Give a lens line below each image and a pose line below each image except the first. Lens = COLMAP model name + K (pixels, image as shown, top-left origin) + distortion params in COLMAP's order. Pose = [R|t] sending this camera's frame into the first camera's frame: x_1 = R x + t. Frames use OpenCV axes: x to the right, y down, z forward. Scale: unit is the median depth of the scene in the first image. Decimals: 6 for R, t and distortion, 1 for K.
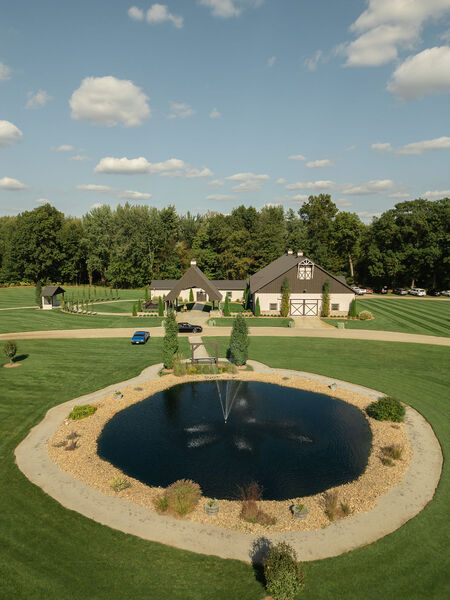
lens RADIAL K [[418.7, 0, 228.9], [0, 418.7, 299.8], [0, 0, 1]] dist [0.049864, -0.017102]
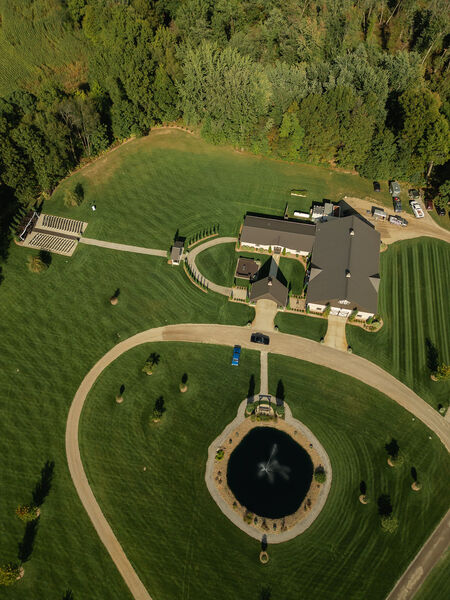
lens RADIAL K [[418.7, 0, 222.6], [0, 418.7, 301.3], [0, 0, 1]] dist [0.049864, -0.017102]
pose [[0.979262, 0.162348, -0.121202, -0.059915], [-0.000632, 0.600677, 0.799492, -1.249679], [0.202599, -0.782835, 0.588322, 0.034243]]
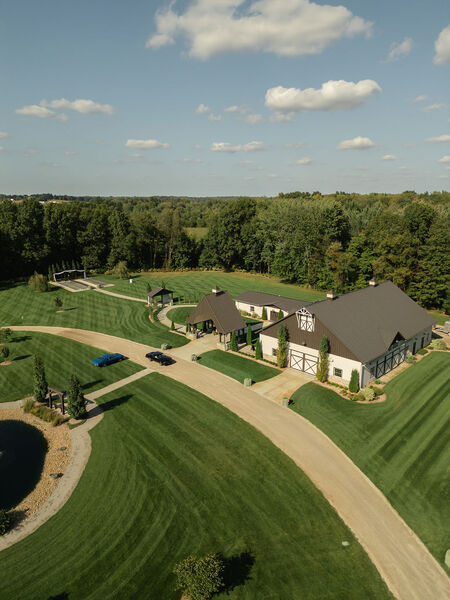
lens RADIAL K [[418.7, 0, 224.9], [0, 418.7, 299.7], [0, 0, 1]] dist [0.049864, -0.017102]
pose [[0.730040, 0.160218, -0.664359, 0.601968], [-0.096687, 0.986566, 0.131677, -0.201174], [0.676531, -0.031895, 0.735723, 0.280227]]
